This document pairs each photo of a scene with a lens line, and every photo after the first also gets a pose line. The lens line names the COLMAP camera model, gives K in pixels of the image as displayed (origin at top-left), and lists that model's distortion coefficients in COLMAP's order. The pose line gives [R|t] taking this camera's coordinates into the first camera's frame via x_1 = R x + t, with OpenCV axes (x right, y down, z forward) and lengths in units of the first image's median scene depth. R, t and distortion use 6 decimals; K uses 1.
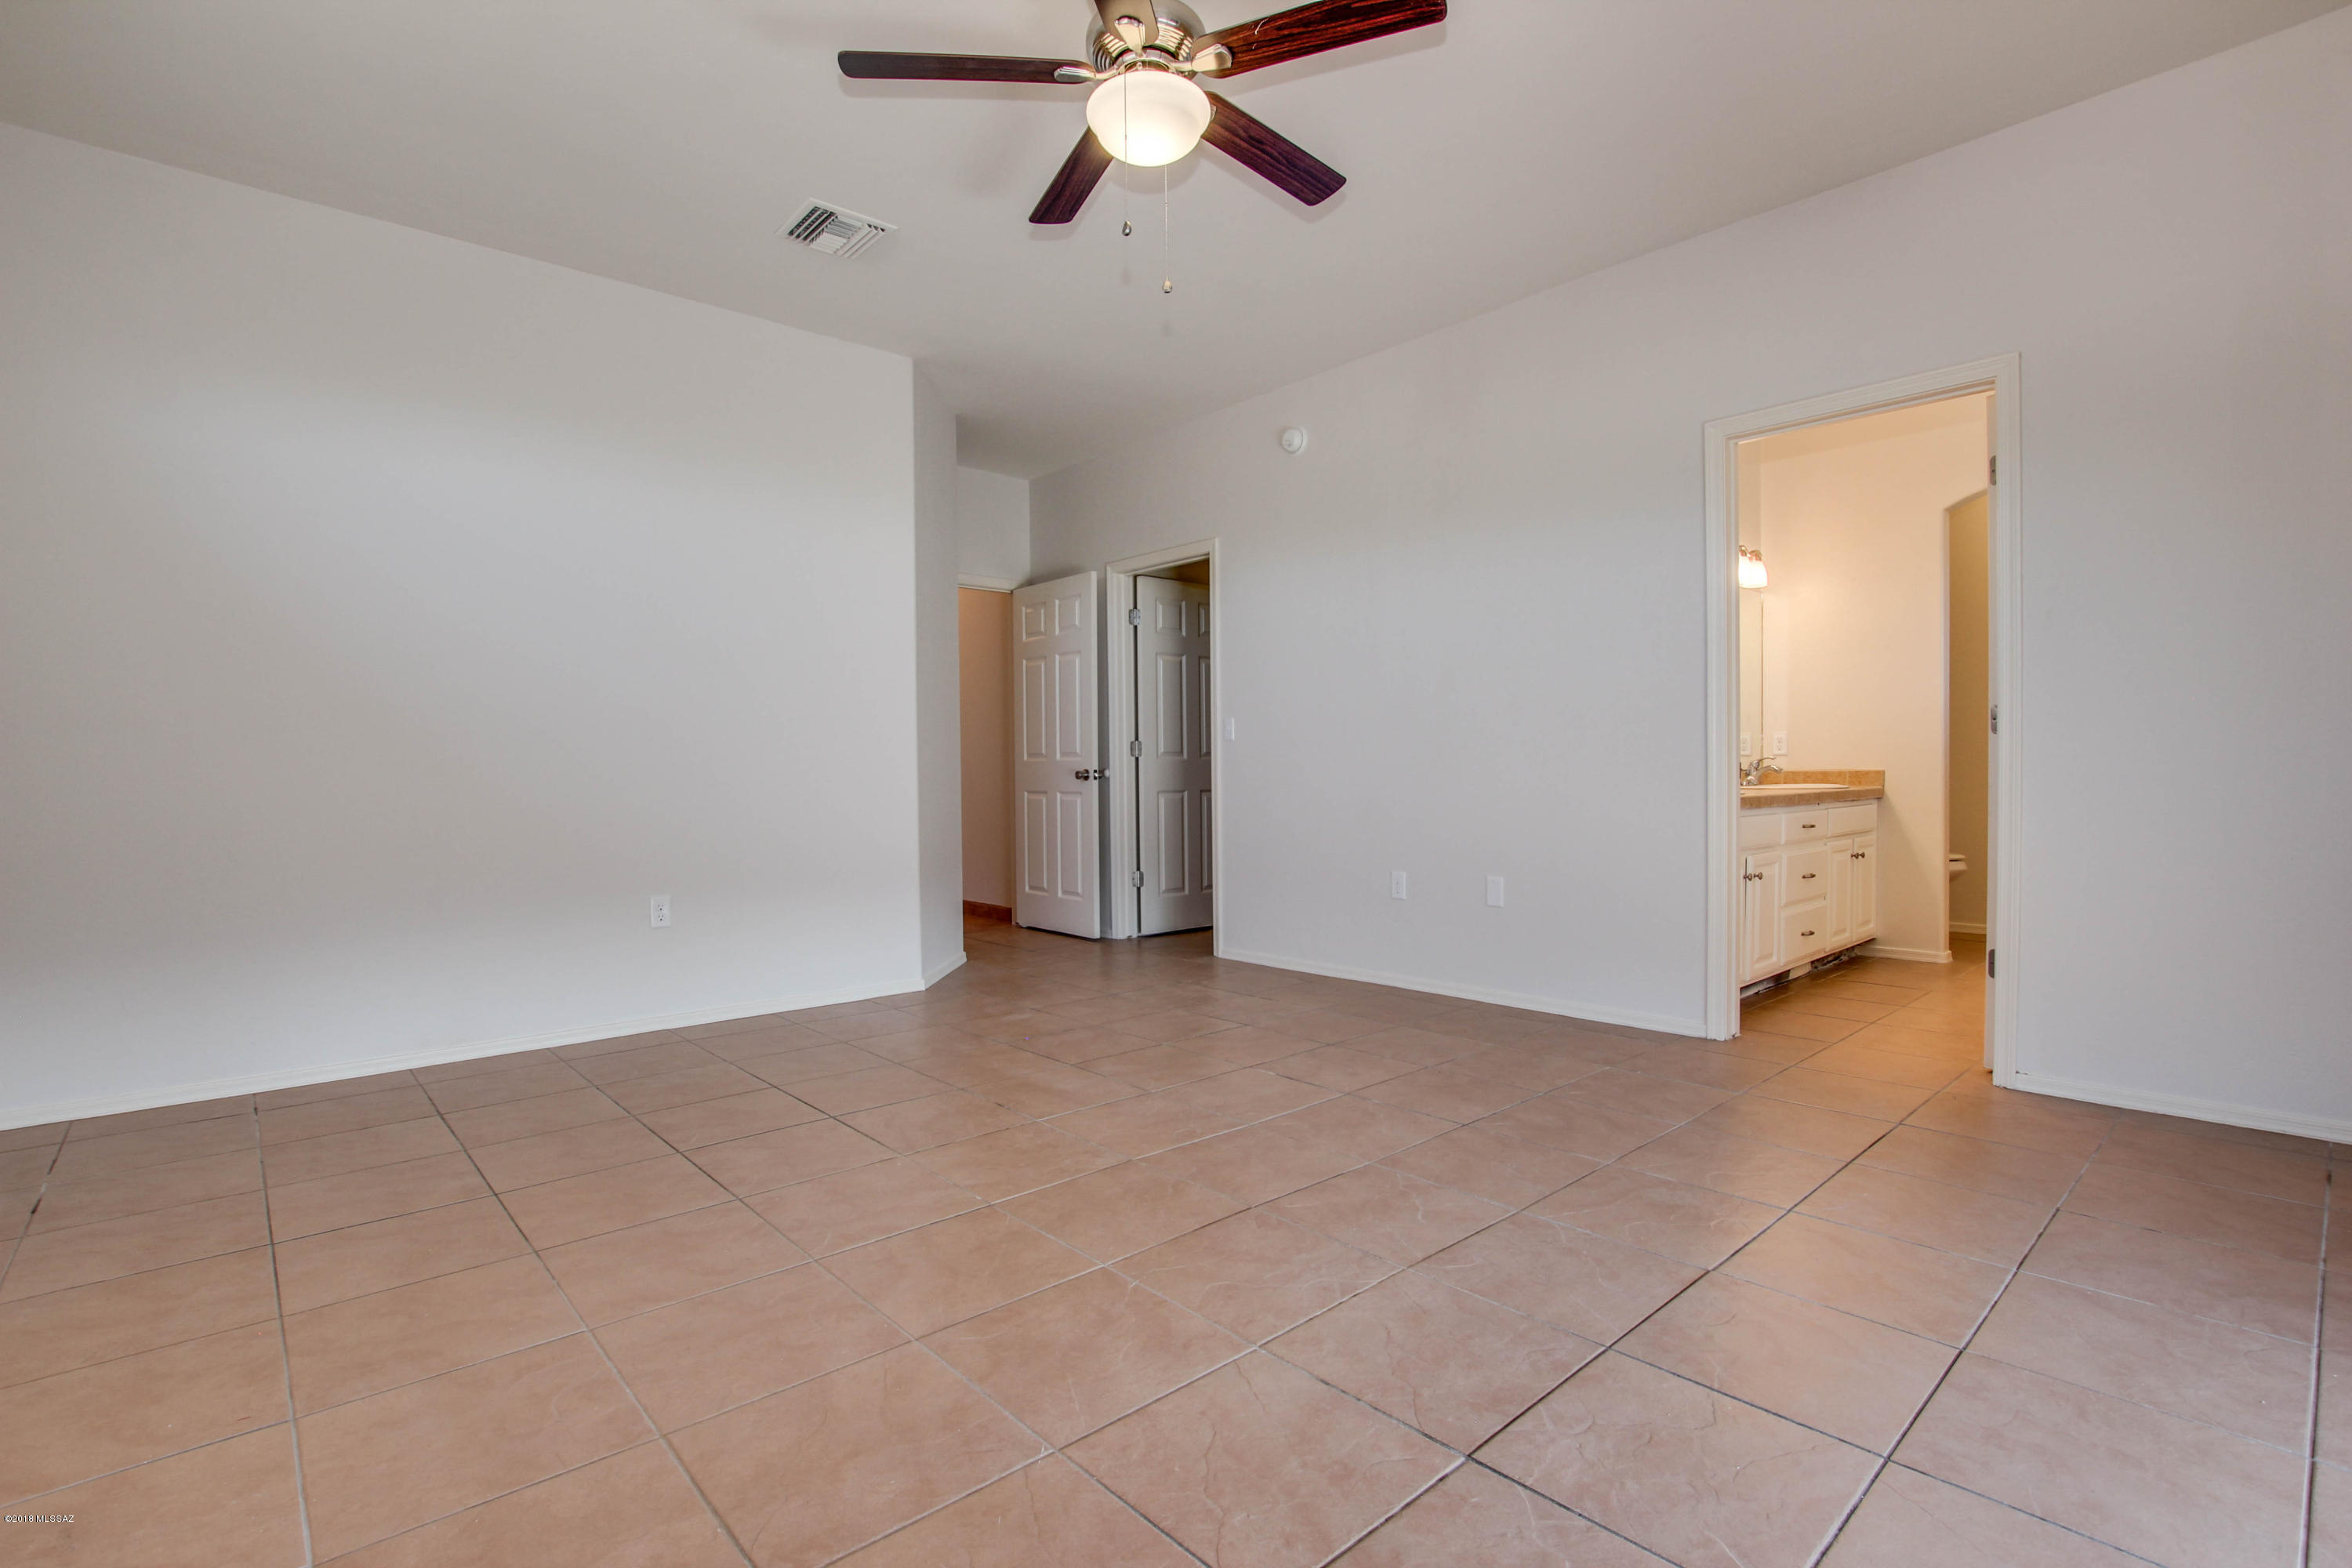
lens RADIAL K [[1086.8, 0, 1185.3], [0, 1086.8, 785.4], [0, 0, 1]] dist [-0.032428, 0.000149]
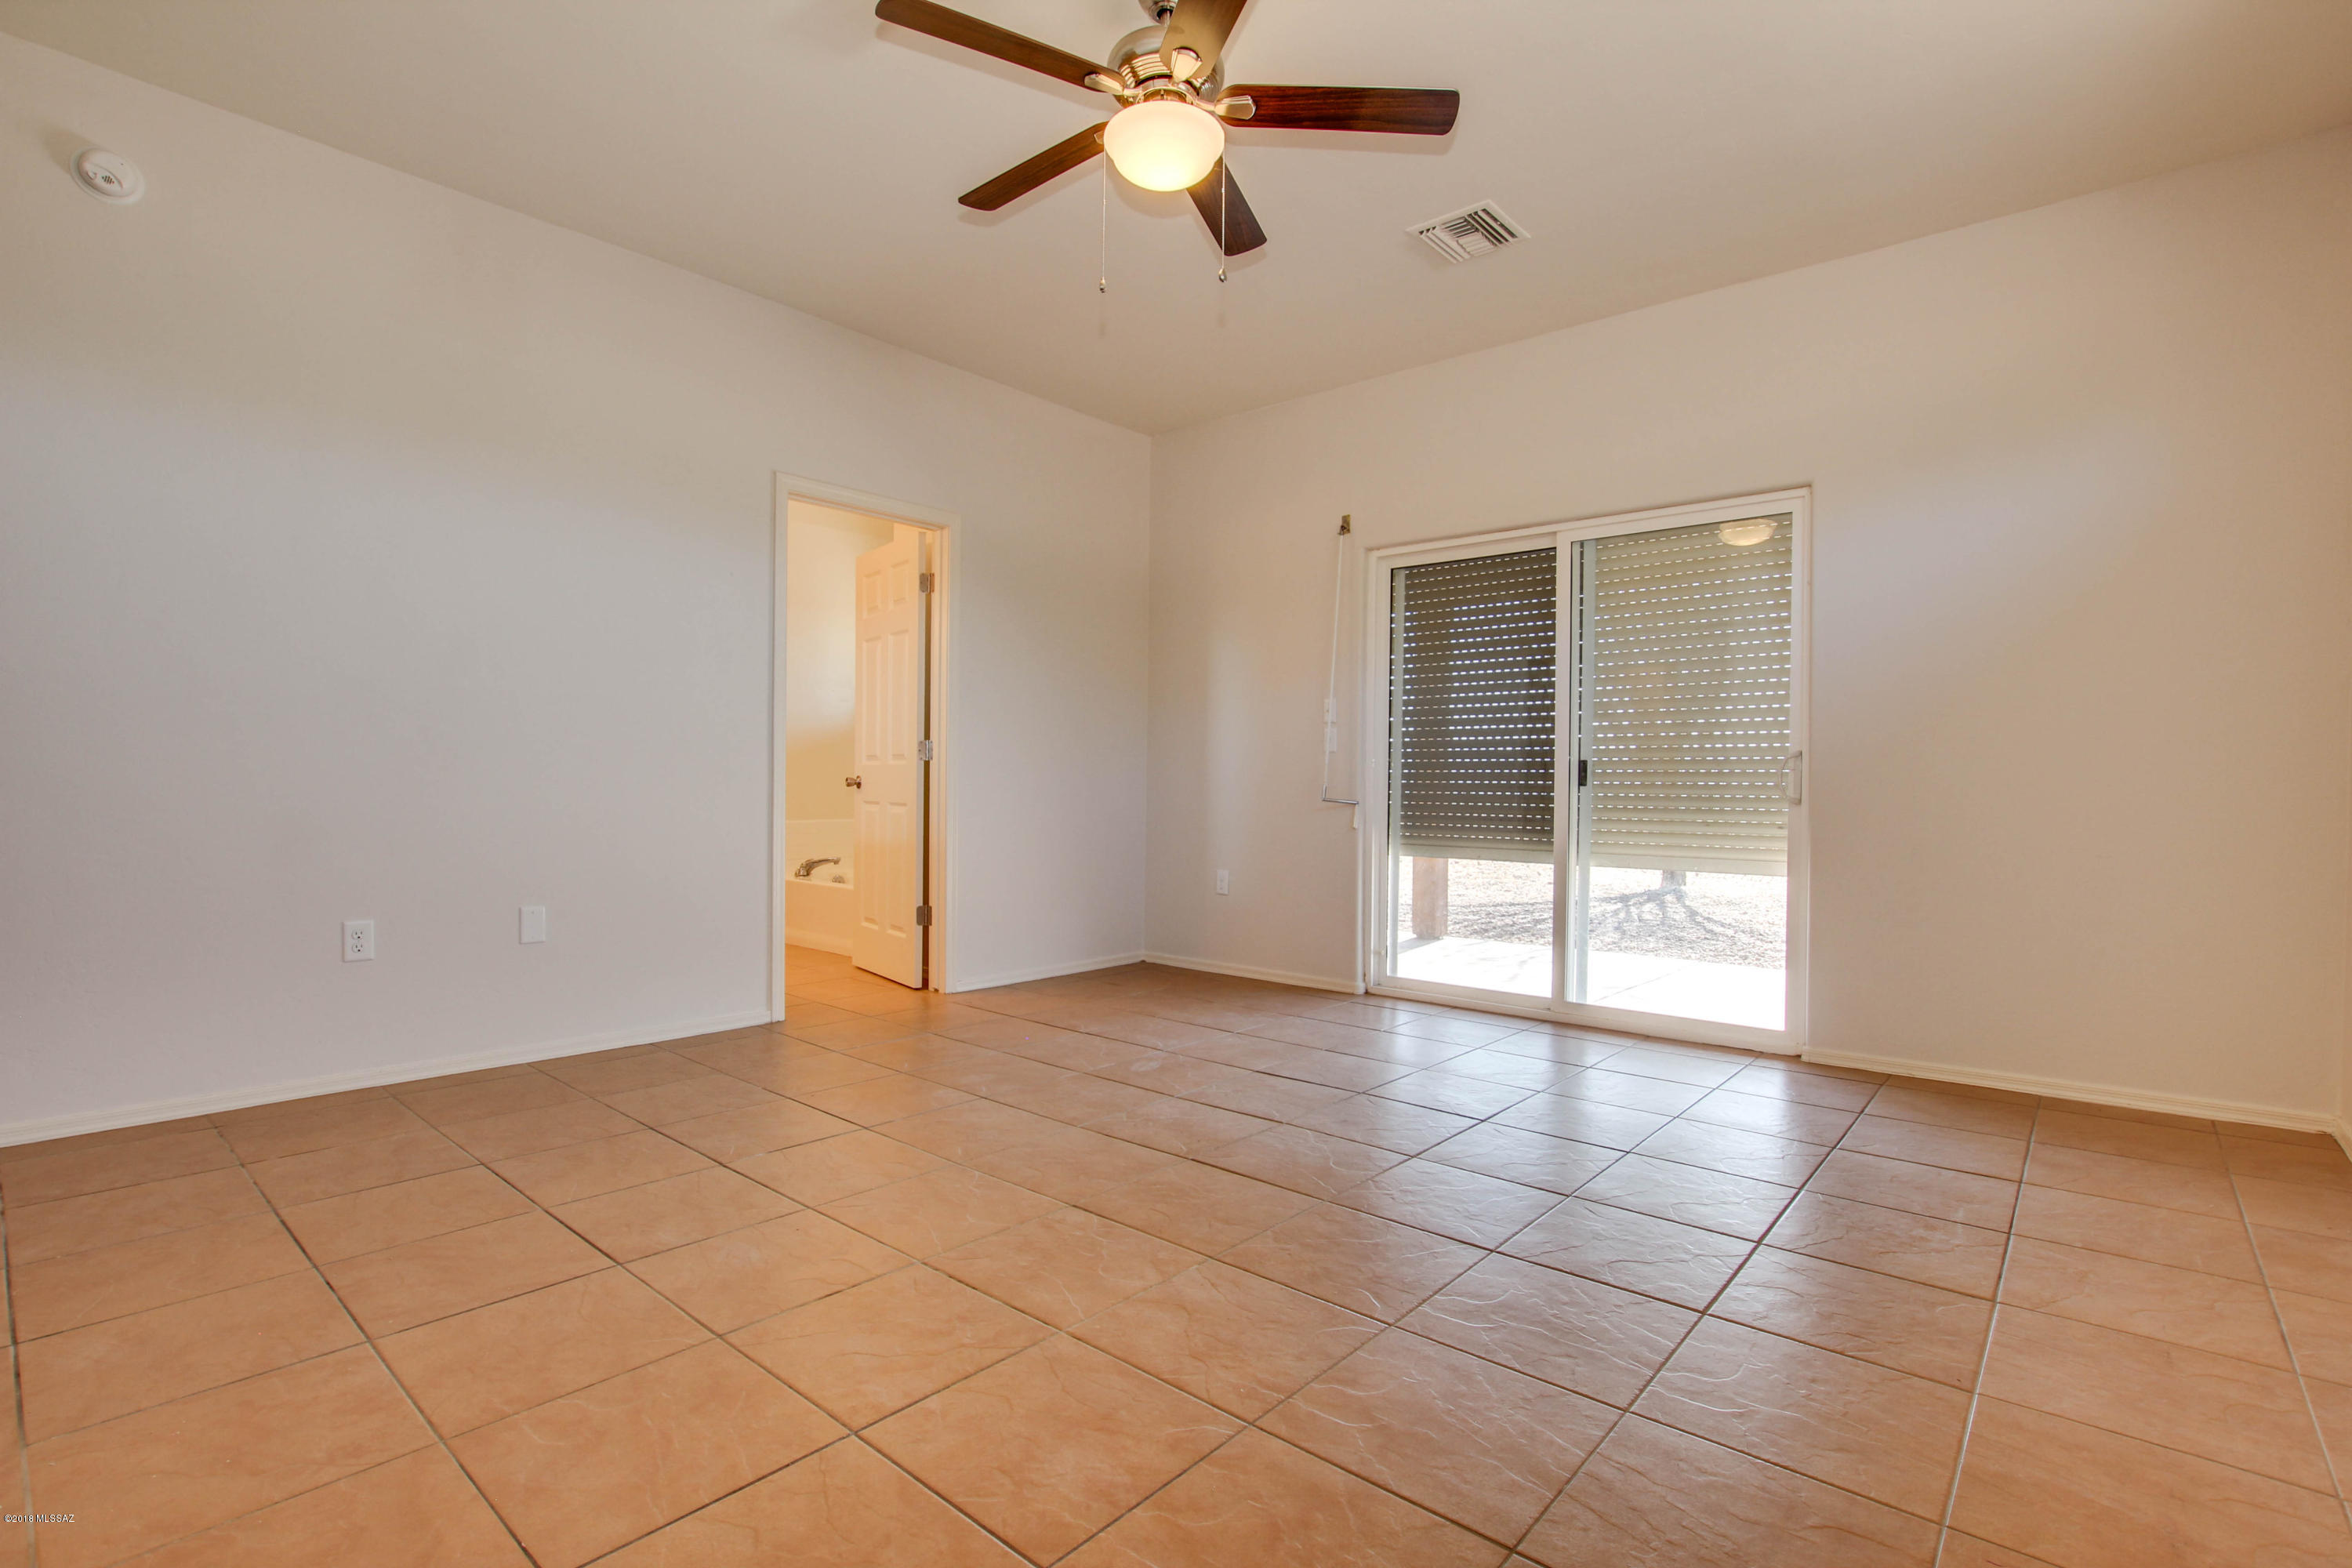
lens RADIAL K [[1086.8, 0, 1177.9], [0, 1086.8, 790.9], [0, 0, 1]] dist [-0.032428, 0.000149]
pose [[-0.118693, 0.006523, 0.992910, -1.160405], [-0.001414, 0.999976, -0.006738, 0.003565], [-0.992930, -0.002204, -0.118681, 1.224348]]
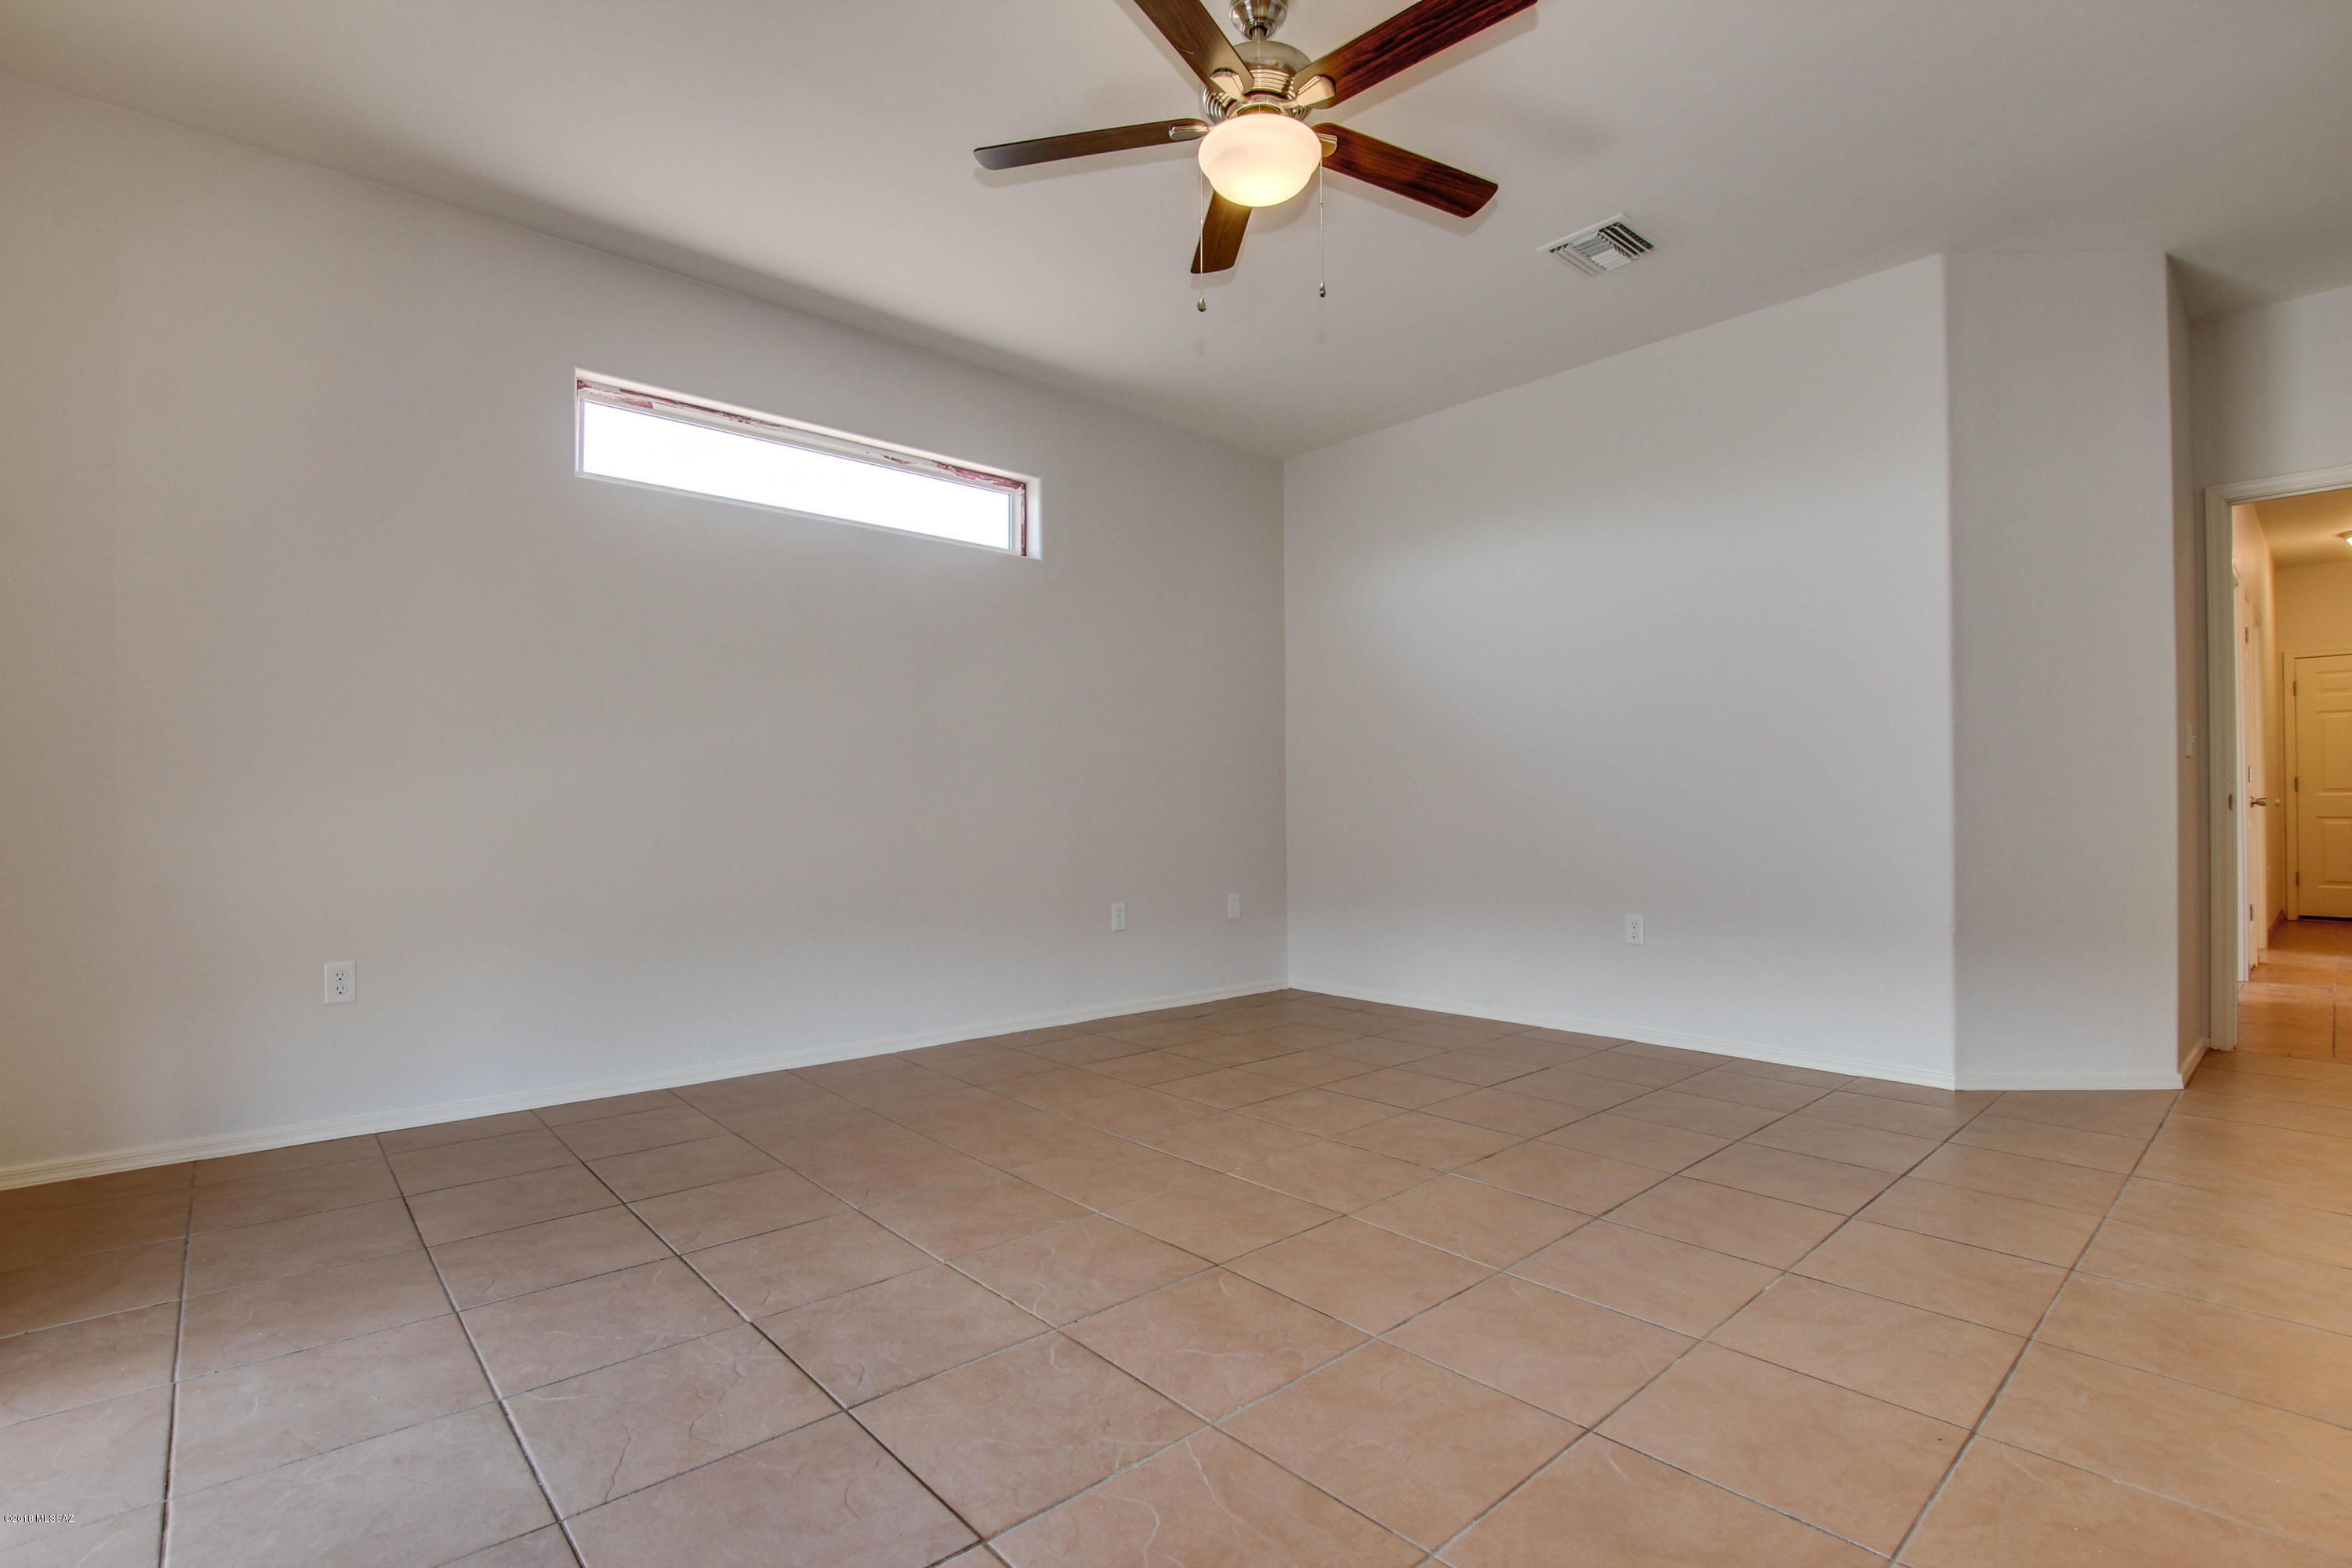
lens RADIAL K [[1086.8, 0, 1188.5], [0, 1086.8, 788.1], [0, 0, 1]] dist [-0.032428, 0.000149]
pose [[0.000222, -0.008415, -0.999965, 1.077955], [-0.004200, 0.999956, -0.008415, -0.022223], [0.999991, 0.004202, 0.000187, 1.033339]]
